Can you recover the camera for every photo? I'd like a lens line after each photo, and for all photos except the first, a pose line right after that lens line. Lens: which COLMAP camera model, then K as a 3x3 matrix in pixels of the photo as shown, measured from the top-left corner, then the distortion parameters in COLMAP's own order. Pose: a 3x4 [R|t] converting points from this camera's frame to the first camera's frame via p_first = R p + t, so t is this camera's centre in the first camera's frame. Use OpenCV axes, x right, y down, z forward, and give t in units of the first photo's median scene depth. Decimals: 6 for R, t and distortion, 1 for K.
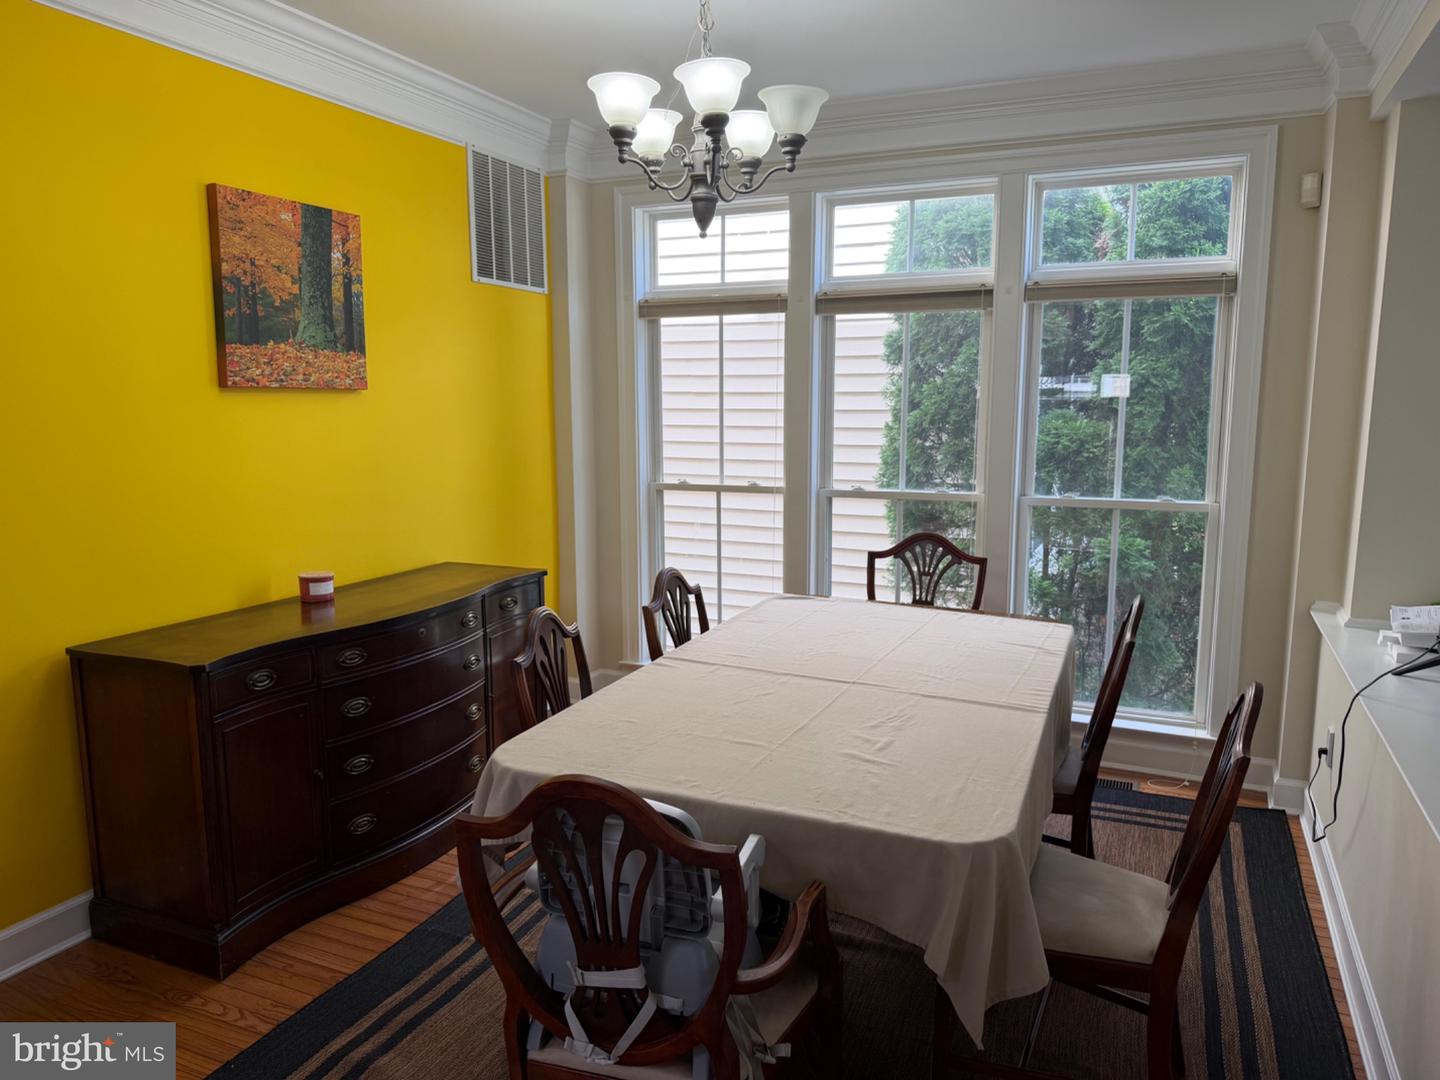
lens RADIAL K [[991.6, 0, 720.0], [0, 991.6, 540.0], [0, 0, 1]] dist [0.001316, -0.000994]
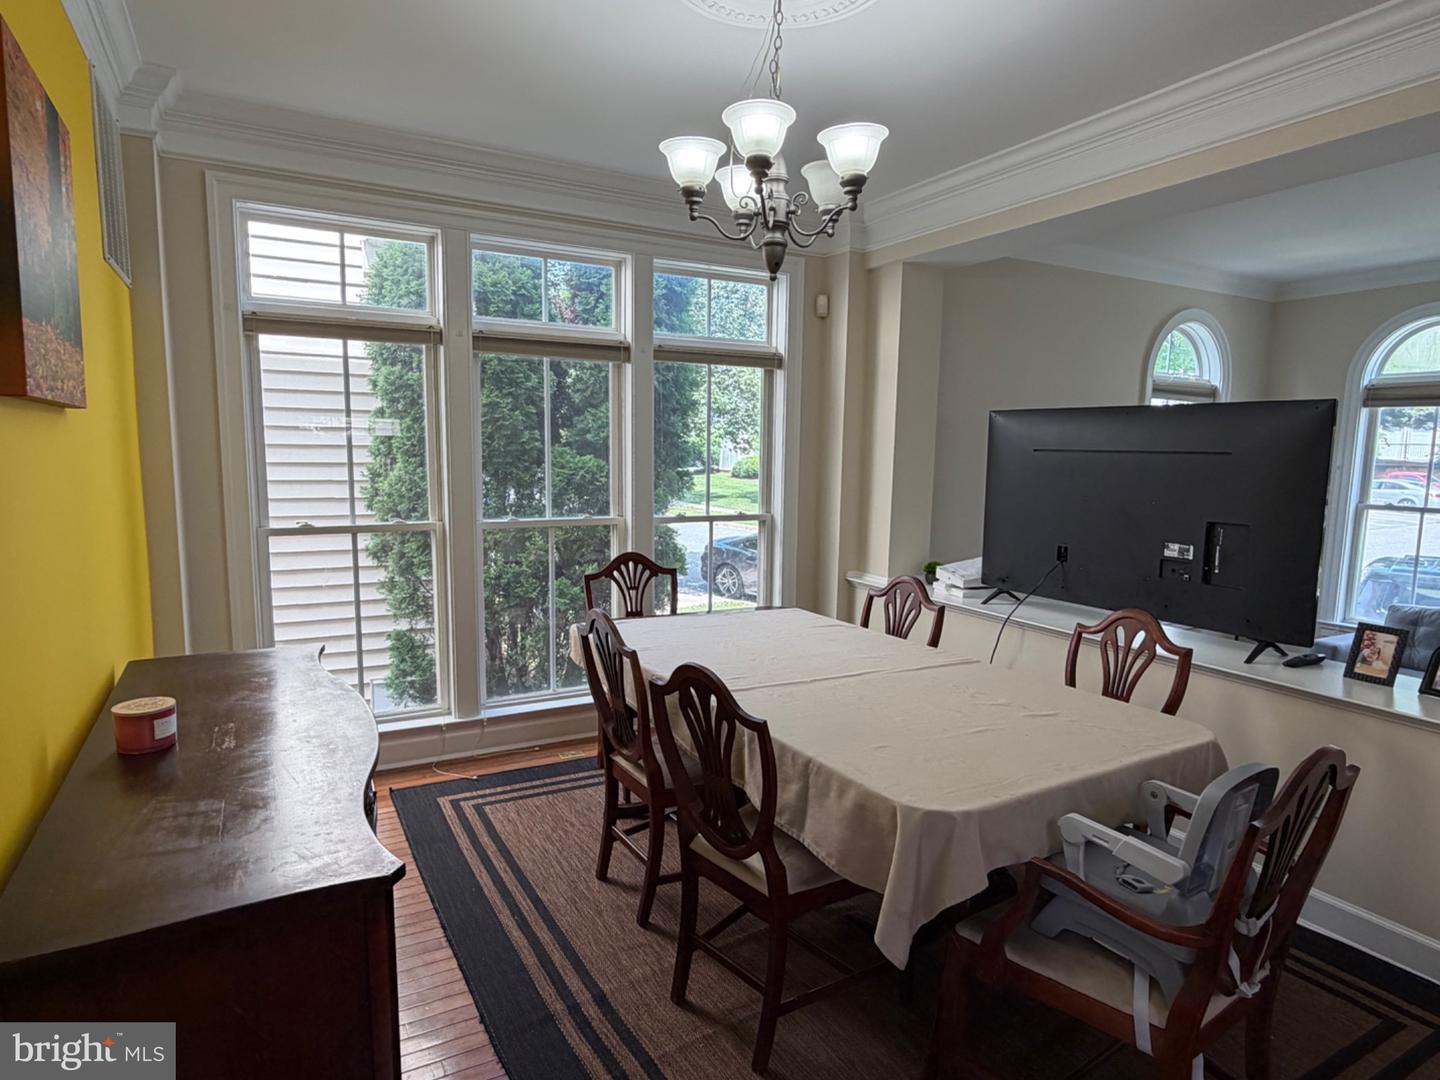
lens RADIAL K [[848.4, 0, 720.0], [0, 848.4, 540.0], [0, 0, 1]] dist [0.042251, -0.000138]
pose [[0.602928, -0.083690, 0.793394, -0.446242], [0.099318, 0.994620, 0.029441, -0.035923], [-0.791589, 0.061047, 0.607997, 0.300973]]
